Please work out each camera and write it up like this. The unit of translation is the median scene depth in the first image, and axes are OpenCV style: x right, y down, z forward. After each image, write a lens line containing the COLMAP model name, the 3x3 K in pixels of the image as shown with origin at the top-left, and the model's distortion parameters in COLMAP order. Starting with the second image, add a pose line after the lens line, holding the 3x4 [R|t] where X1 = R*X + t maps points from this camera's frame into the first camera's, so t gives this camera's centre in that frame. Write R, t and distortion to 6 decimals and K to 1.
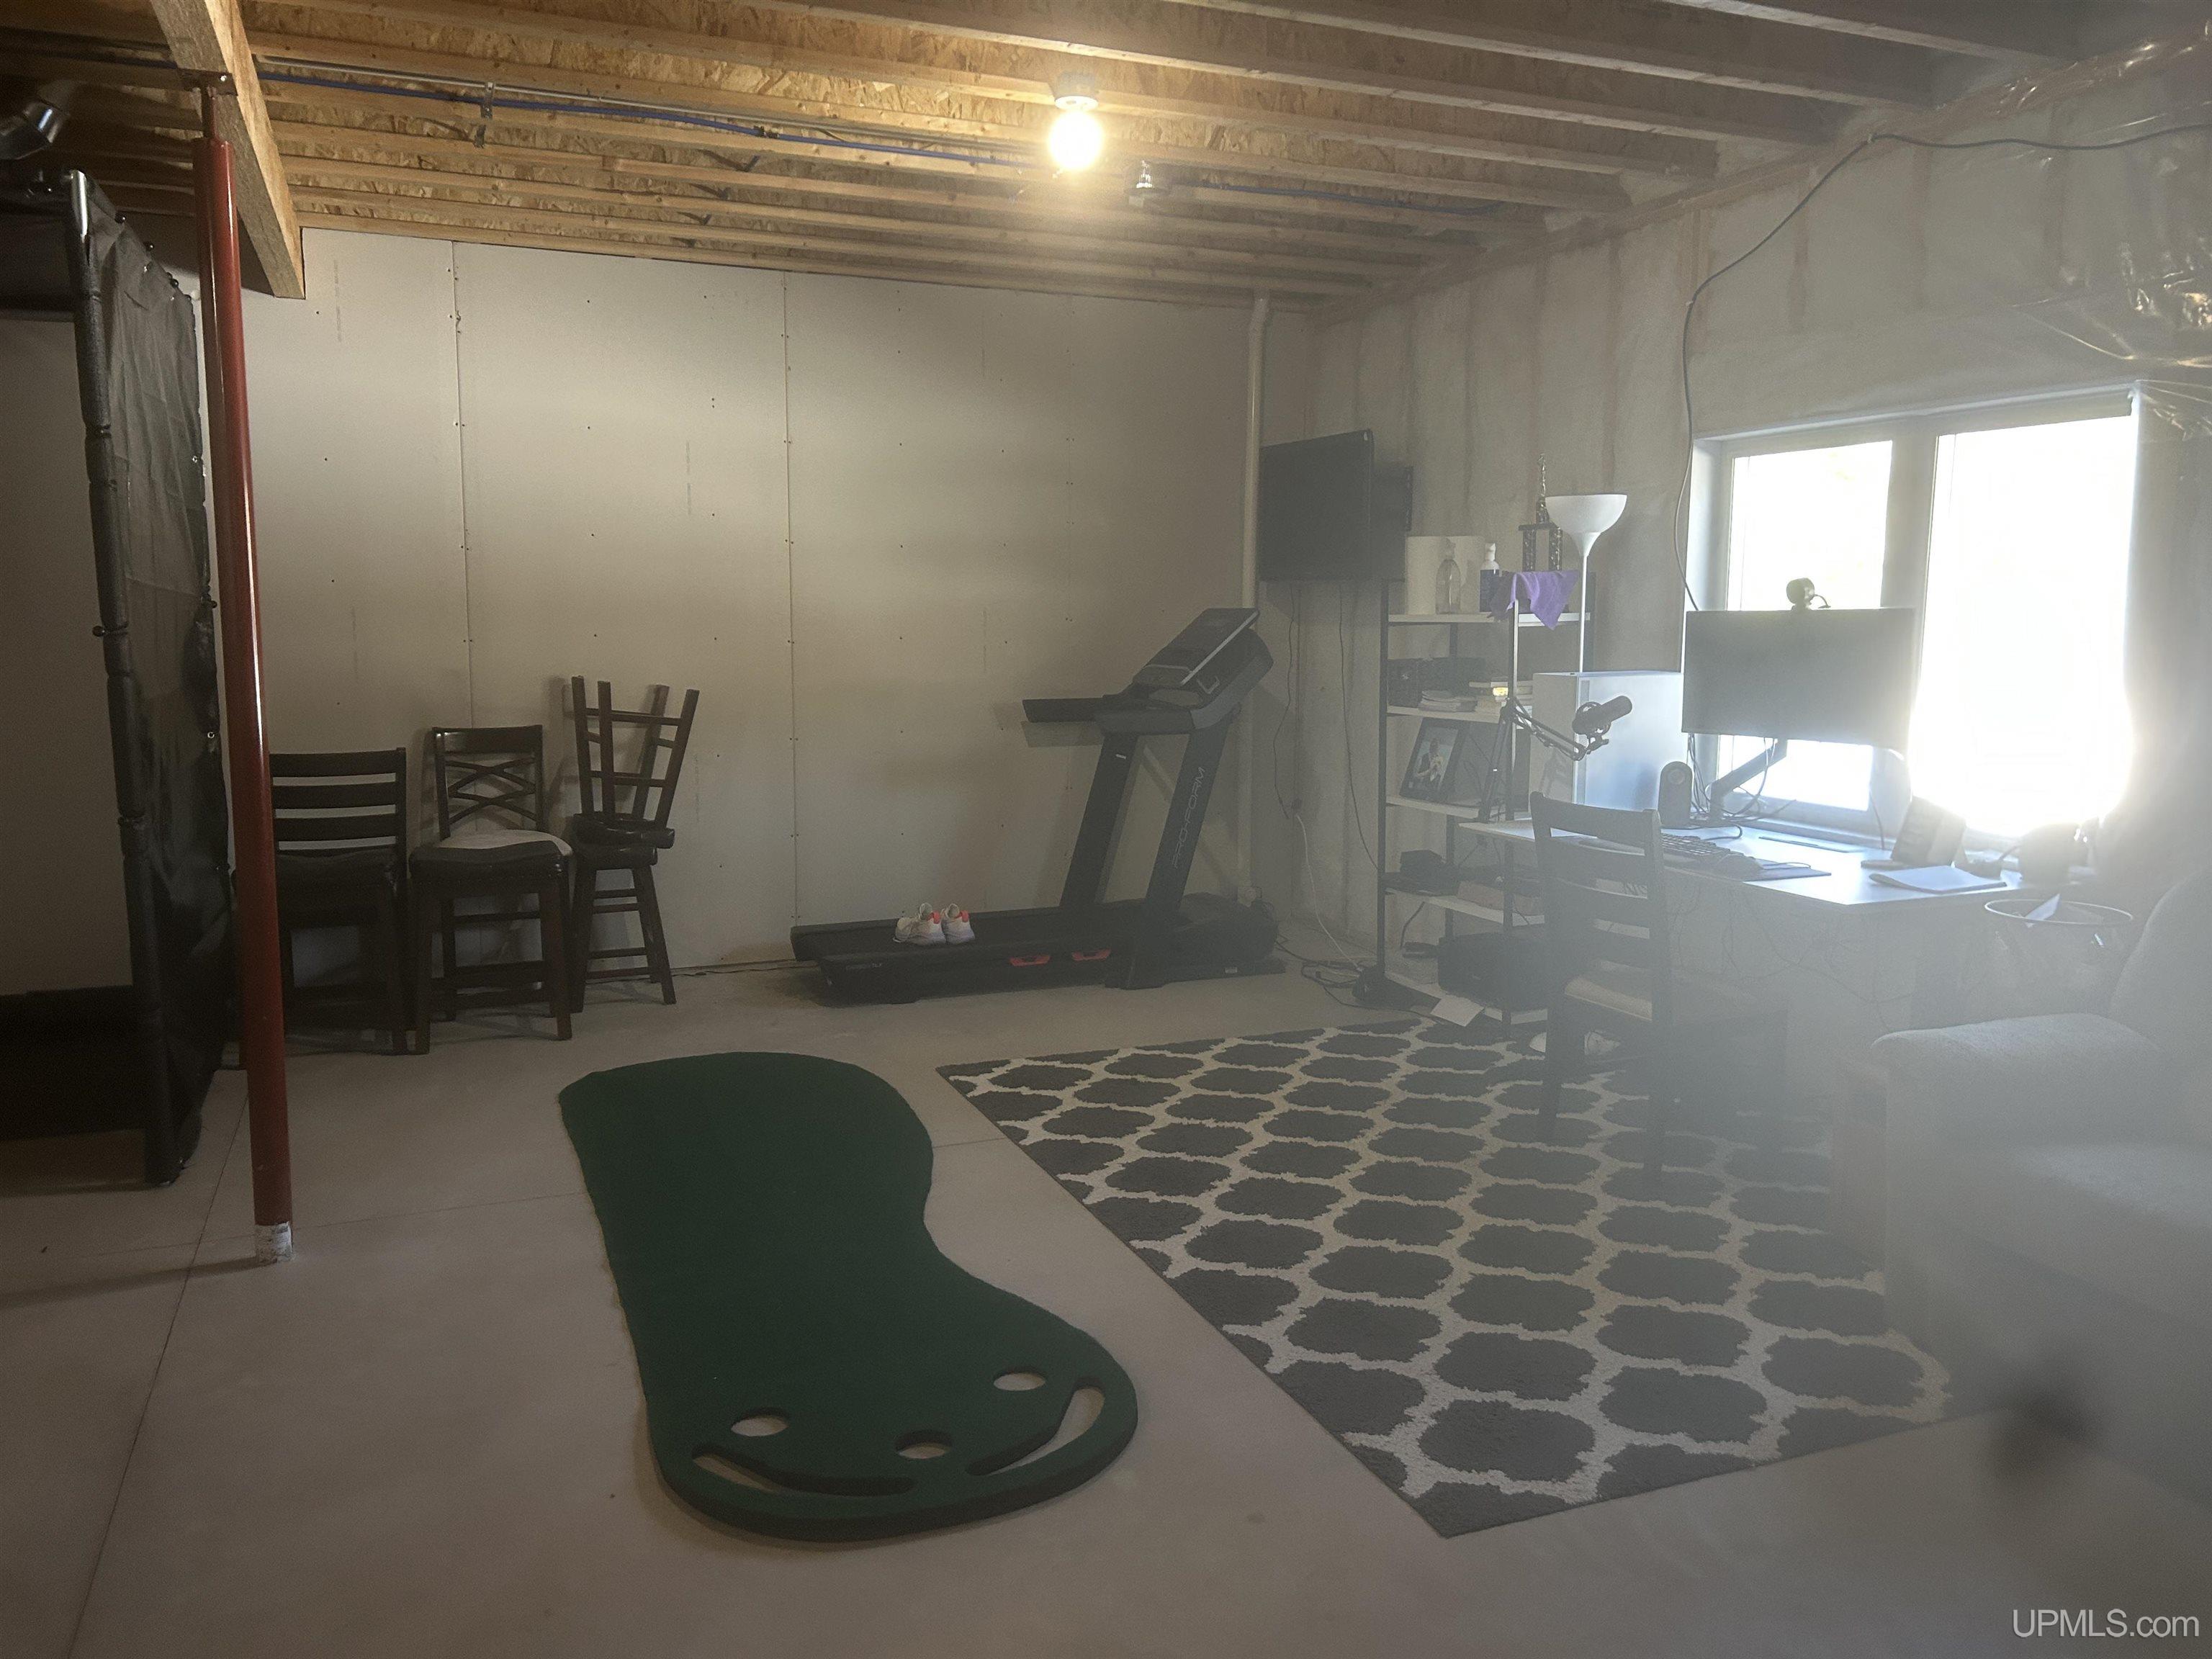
lens RADIAL K [[1663.1, 0, 1105.4], [0, 1663.1, 833.1], [0, 0, 1]] dist [0.066765, -0.075858]
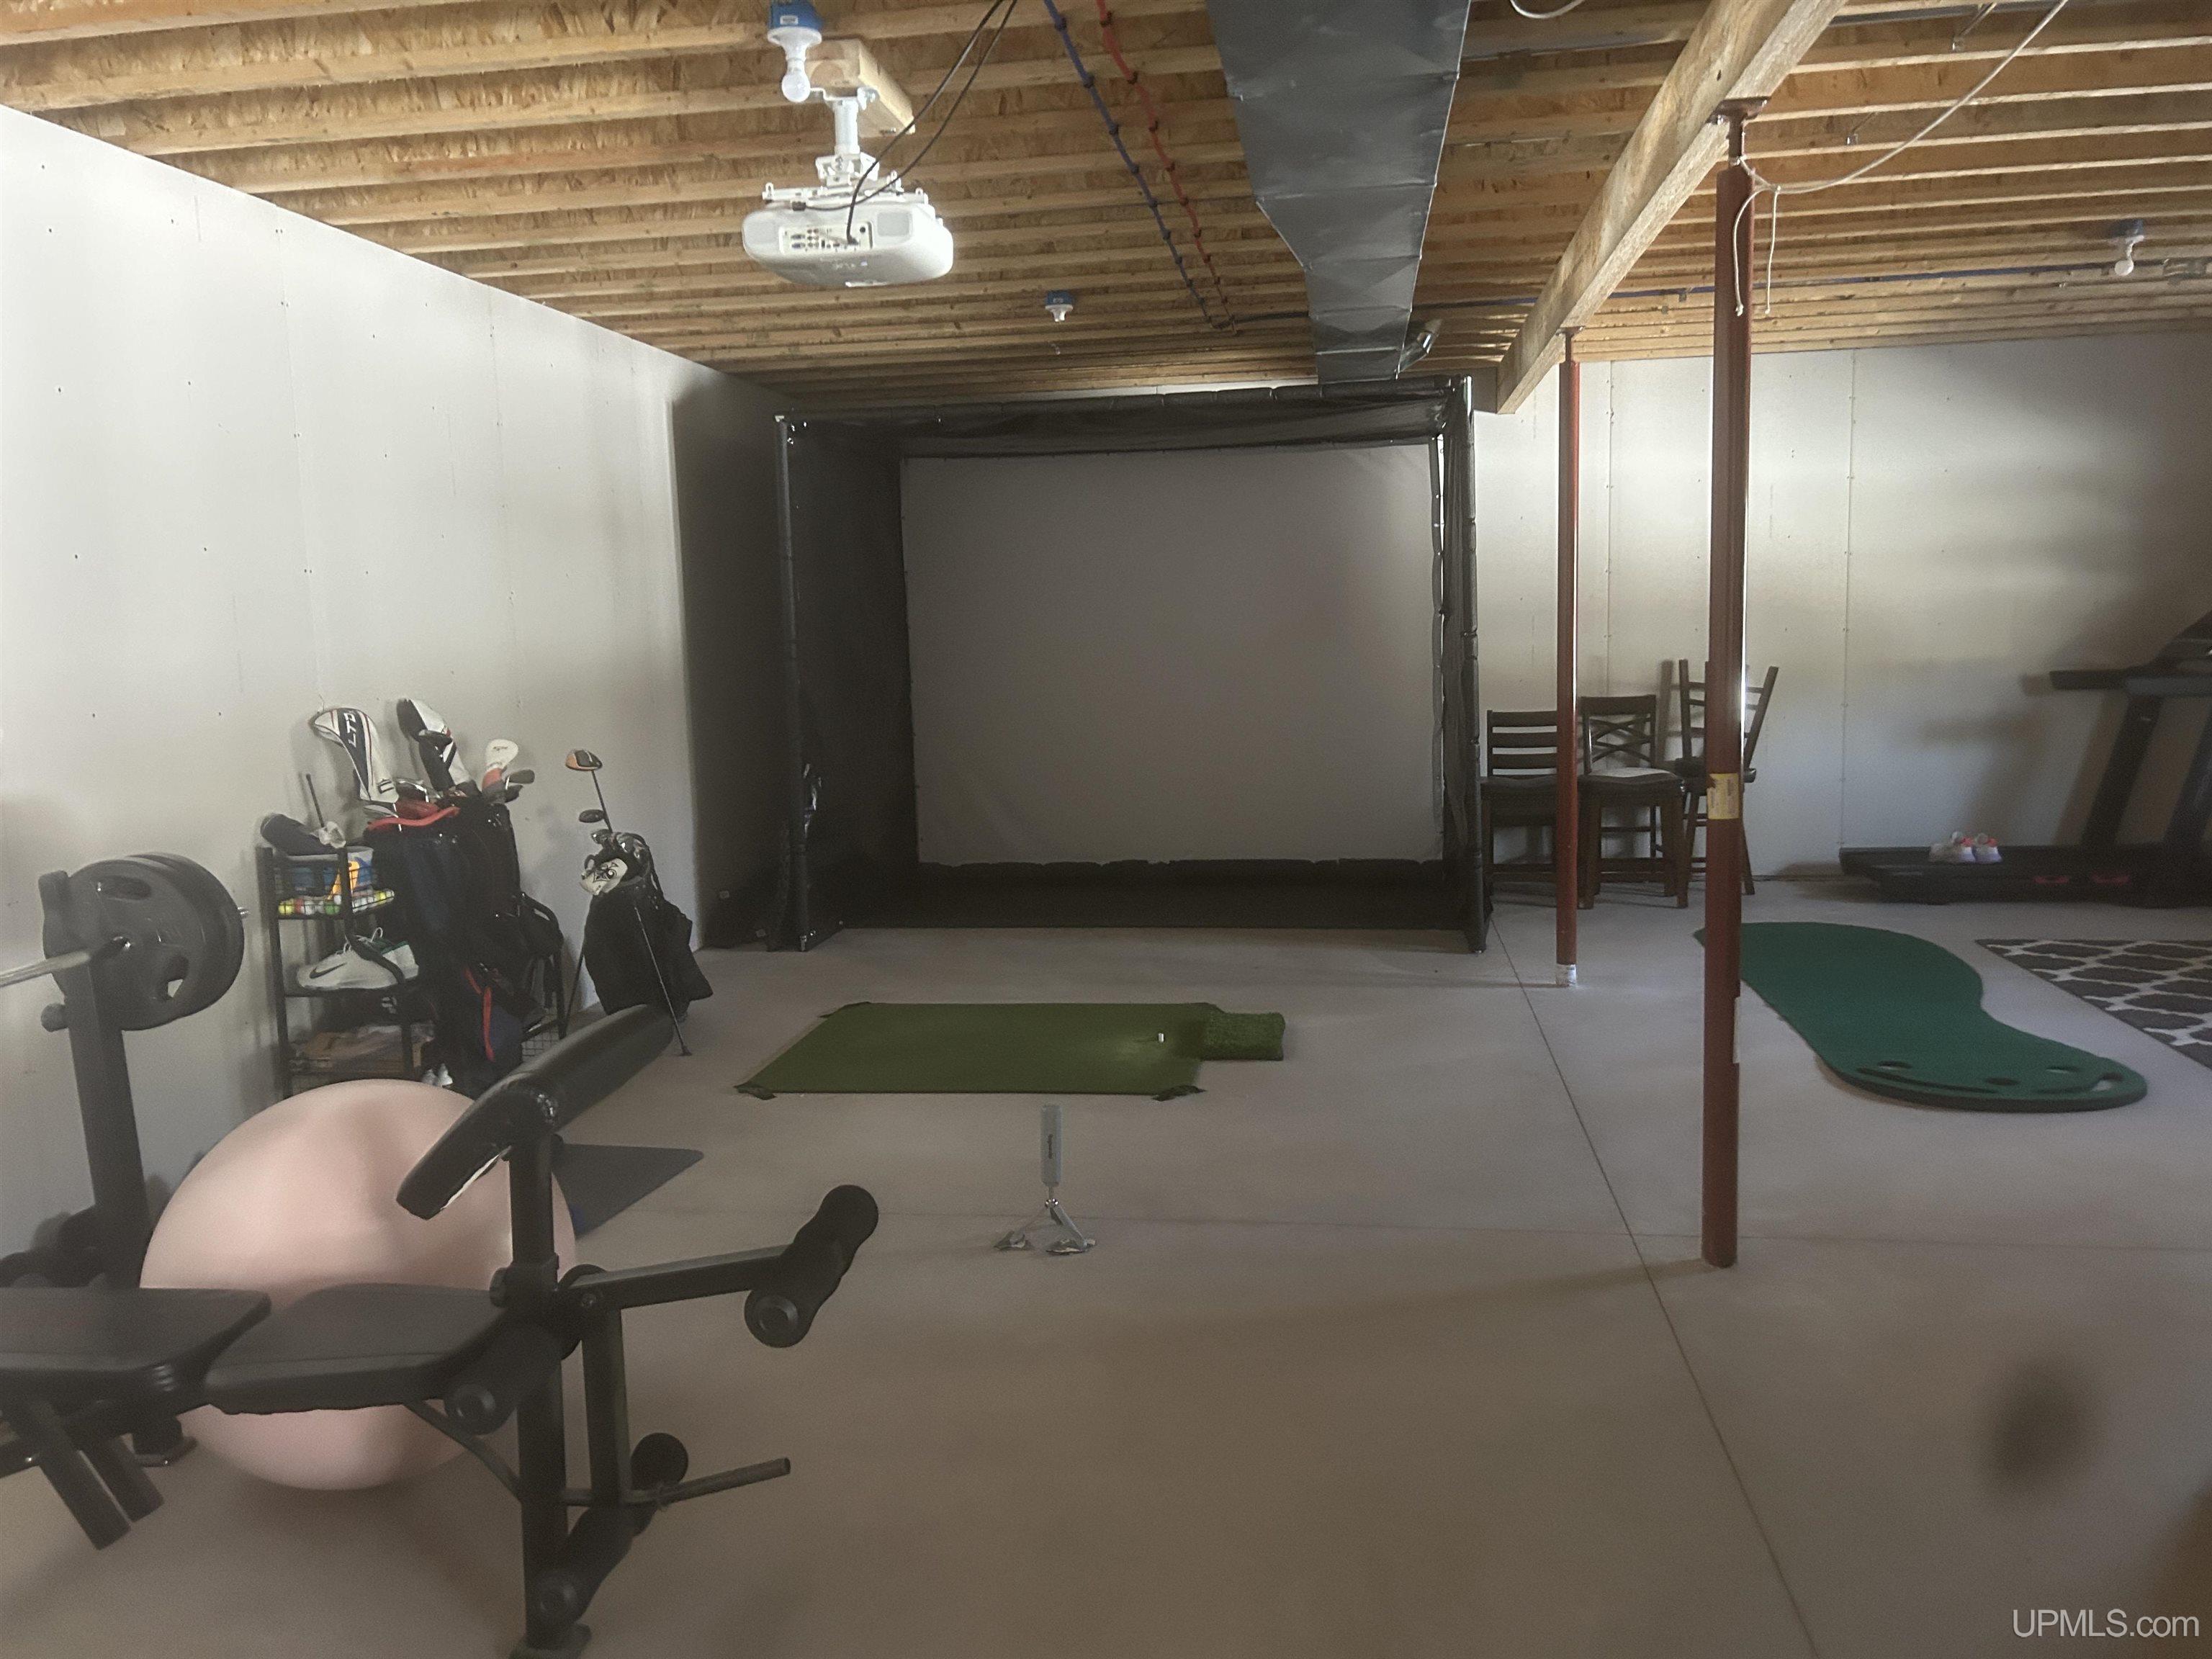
lens RADIAL K [[1663.1, 0, 1104.7], [0, 1663.1, 816.0], [0, 0, 1]] dist [0.066765, -0.075858]
pose [[0.857923, 0.029148, -0.512951, -0.008460], [-0.035409, 0.999370, -0.002433, 0.058657], [0.512557, 0.020251, 0.858415, -0.455640]]
